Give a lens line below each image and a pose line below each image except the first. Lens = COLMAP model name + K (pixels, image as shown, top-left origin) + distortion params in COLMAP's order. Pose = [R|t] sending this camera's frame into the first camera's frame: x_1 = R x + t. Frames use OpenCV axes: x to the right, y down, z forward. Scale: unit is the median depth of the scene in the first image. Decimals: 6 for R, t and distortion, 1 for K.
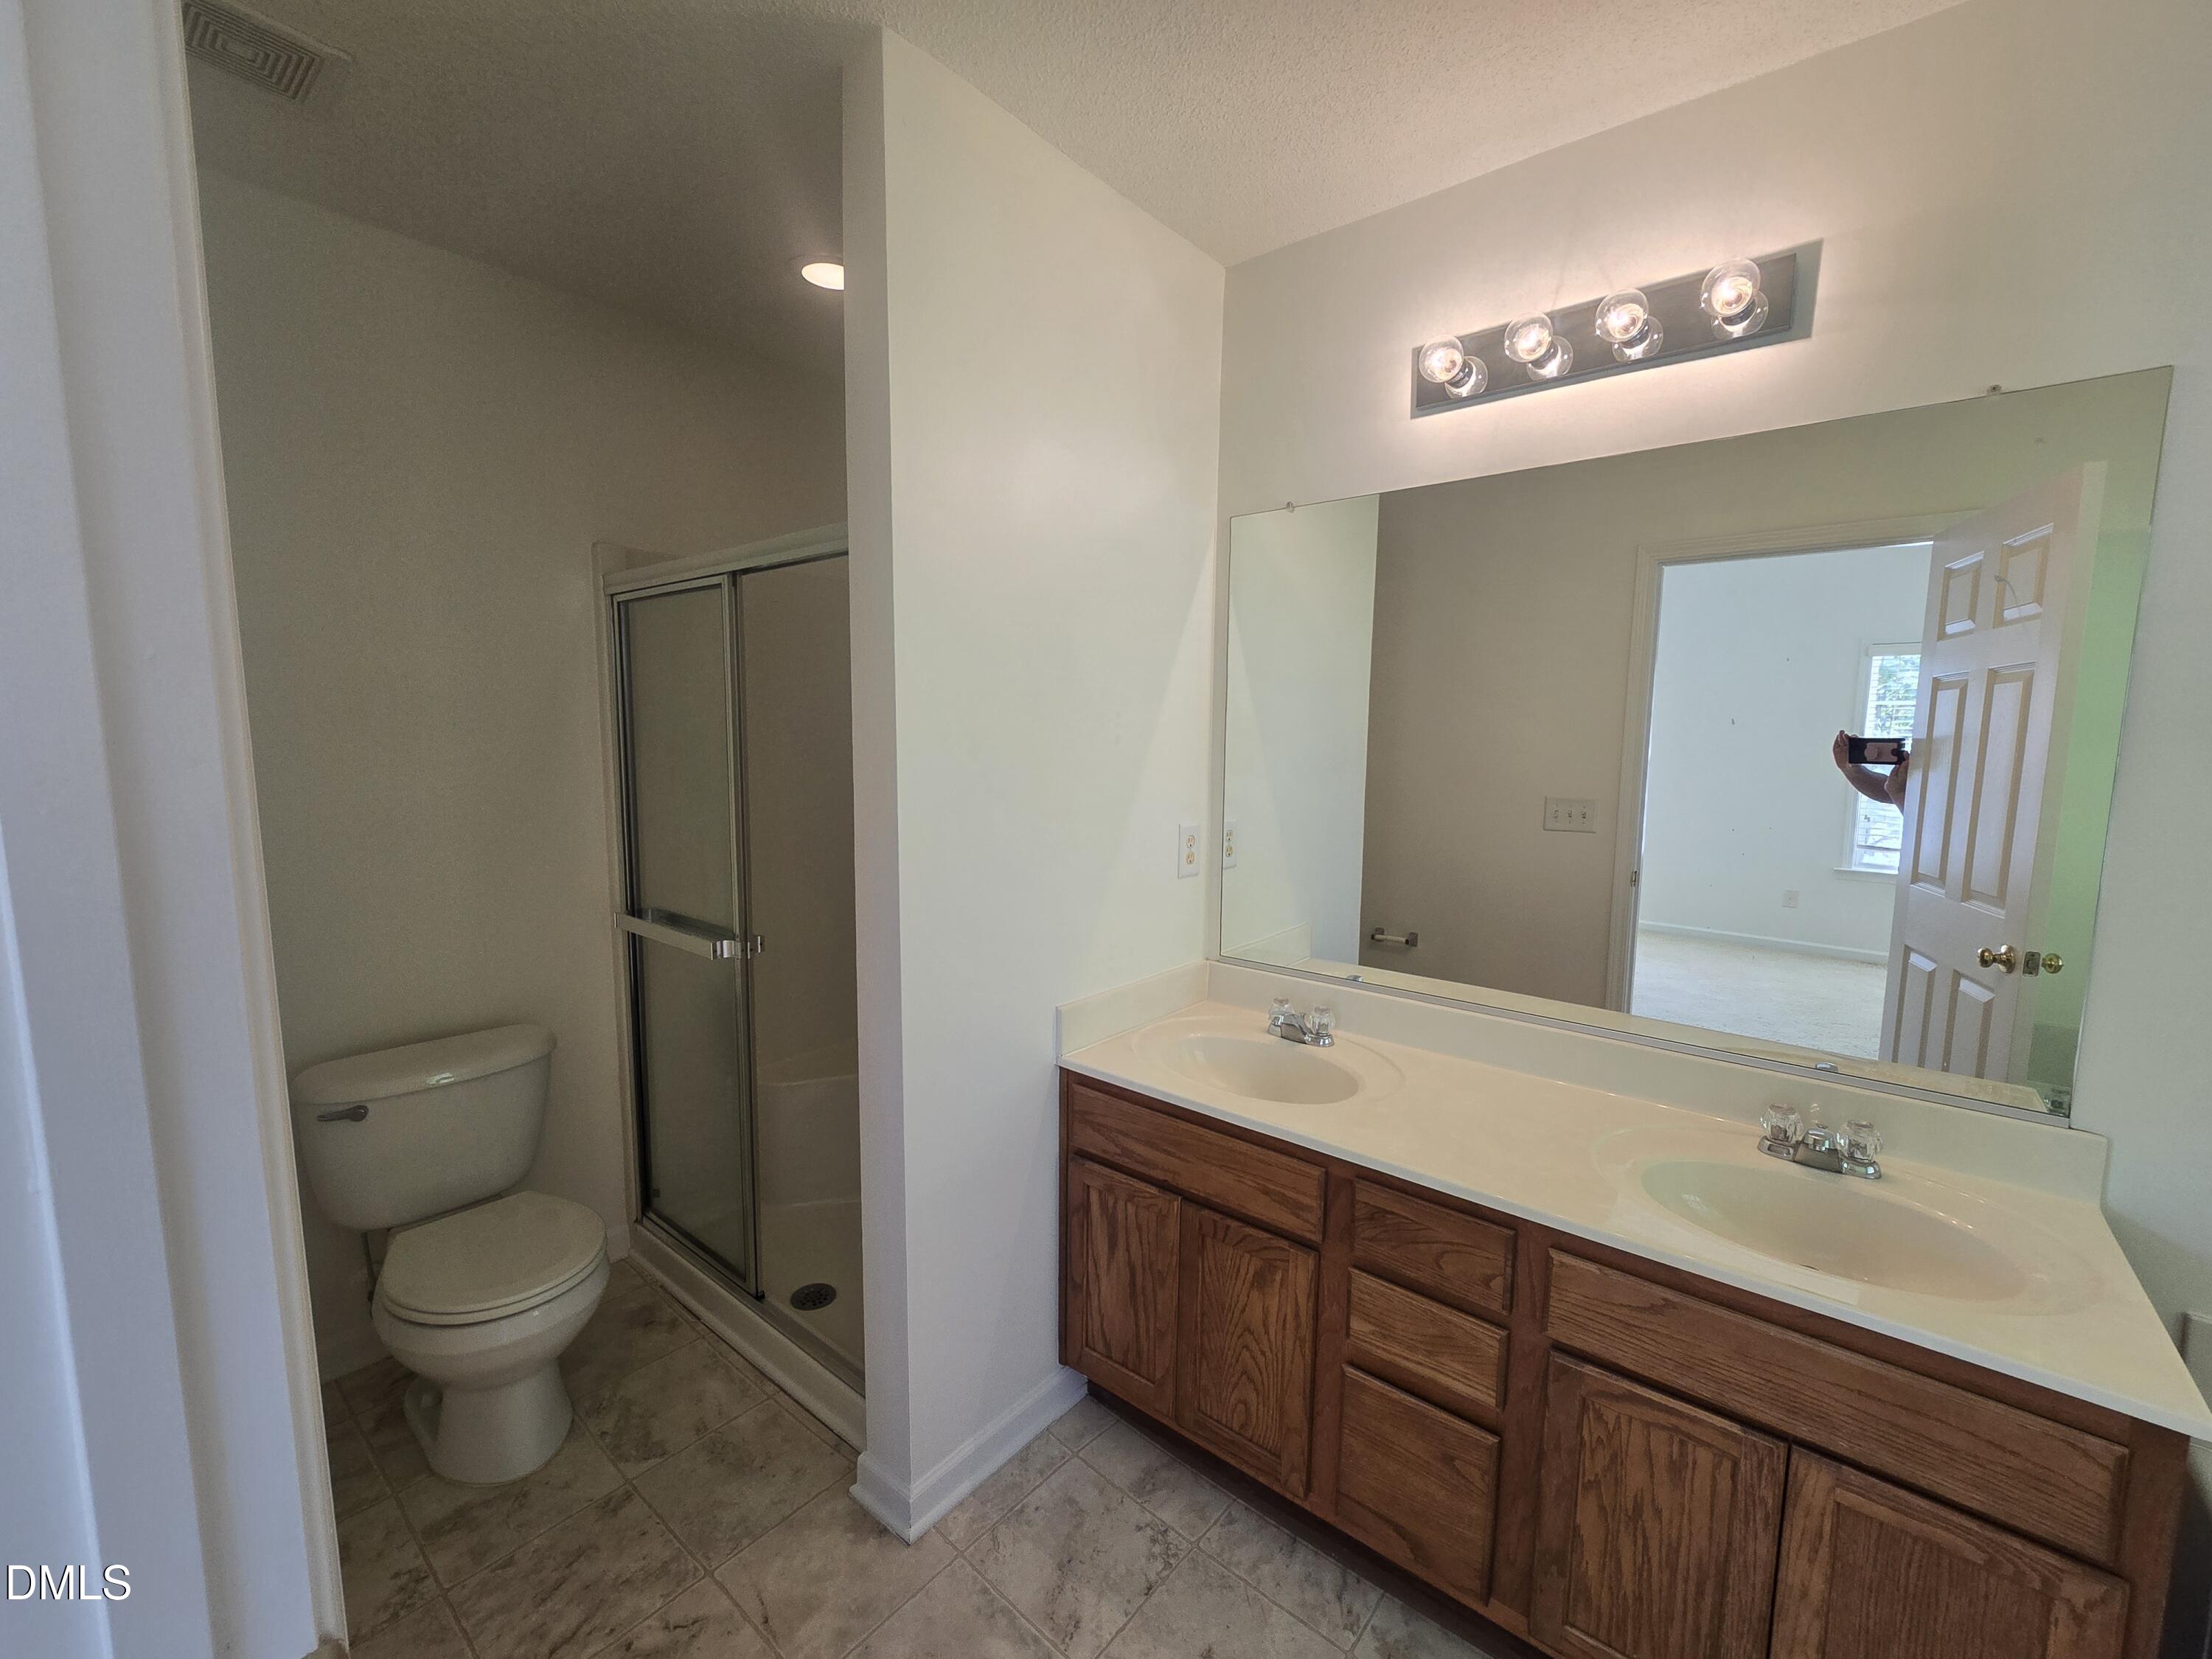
lens RADIAL K [[903.4, 0, 1106.0], [0, 903.4, 829.5], [0, 0, 1]] dist [0.001585, 0.000404]
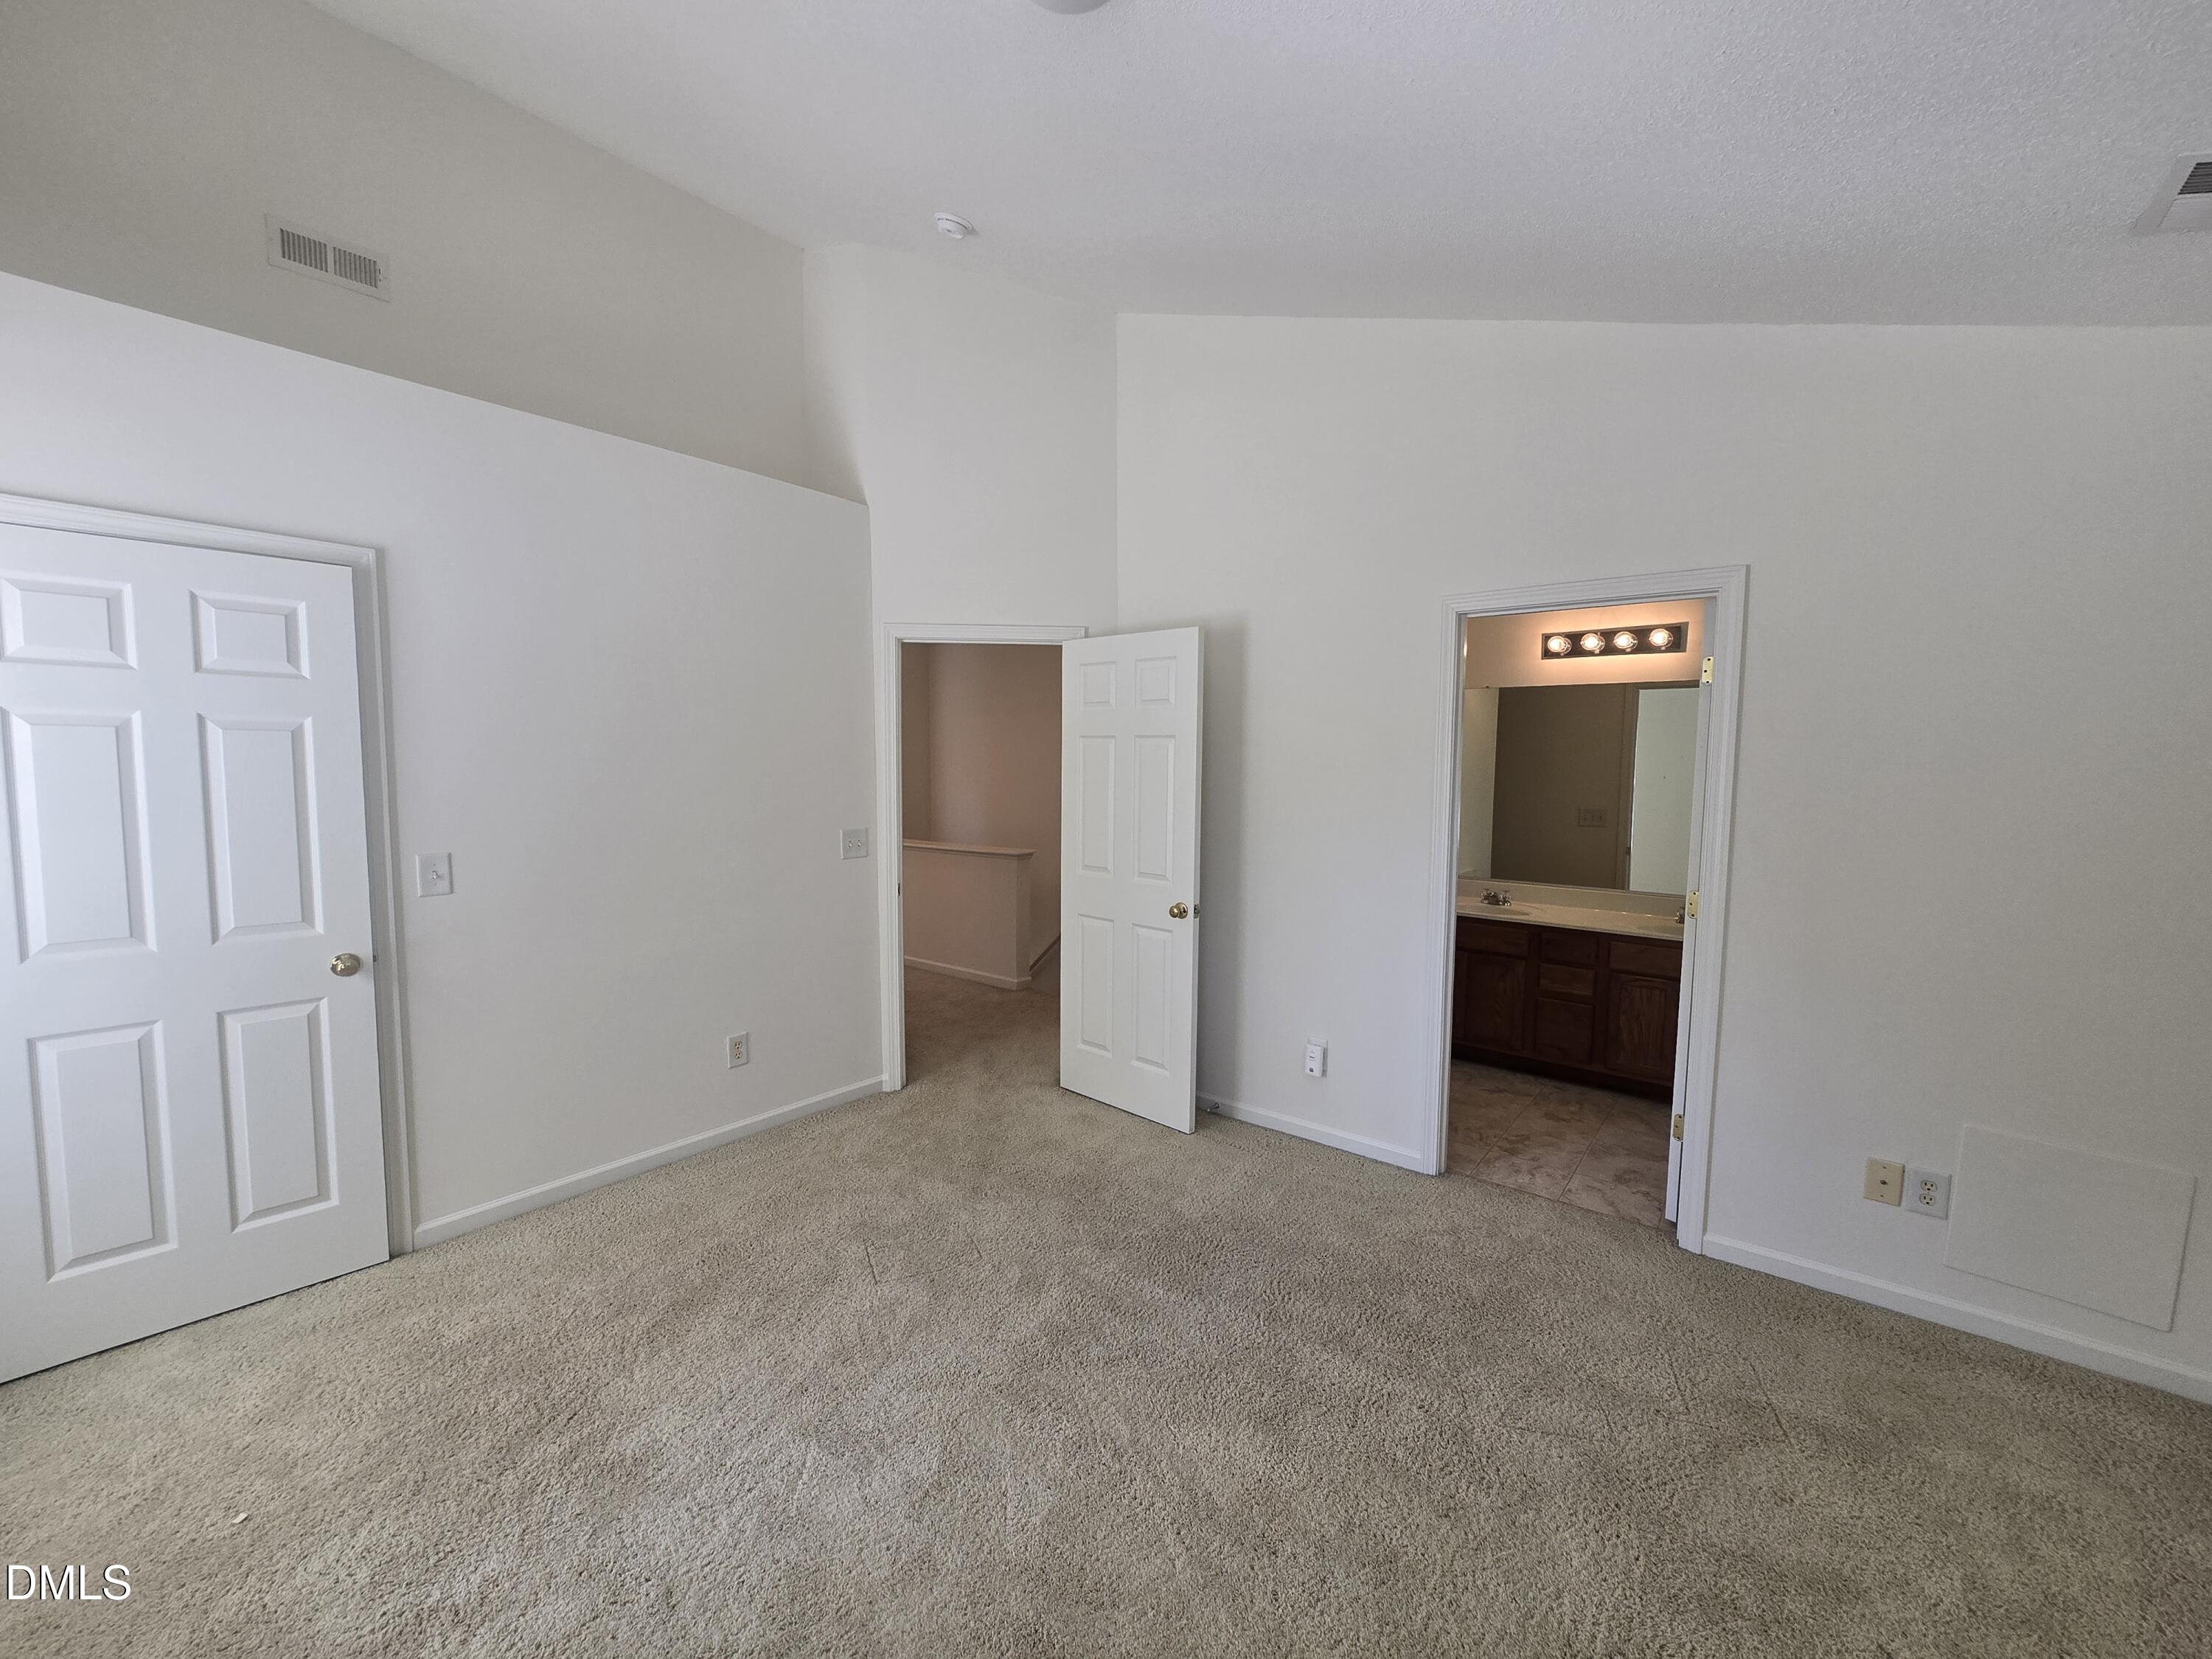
lens RADIAL K [[884.7, 0, 1106.0], [0, 884.7, 829.5], [0, 0, 1]] dist [0.000586, 0.000074]
pose [[0.999956, -0.004448, 0.008310, -1.182714], [0.004697, 0.999533, -0.030202, 0.133334], [-0.008172, 0.030240, 0.999509, -1.914318]]
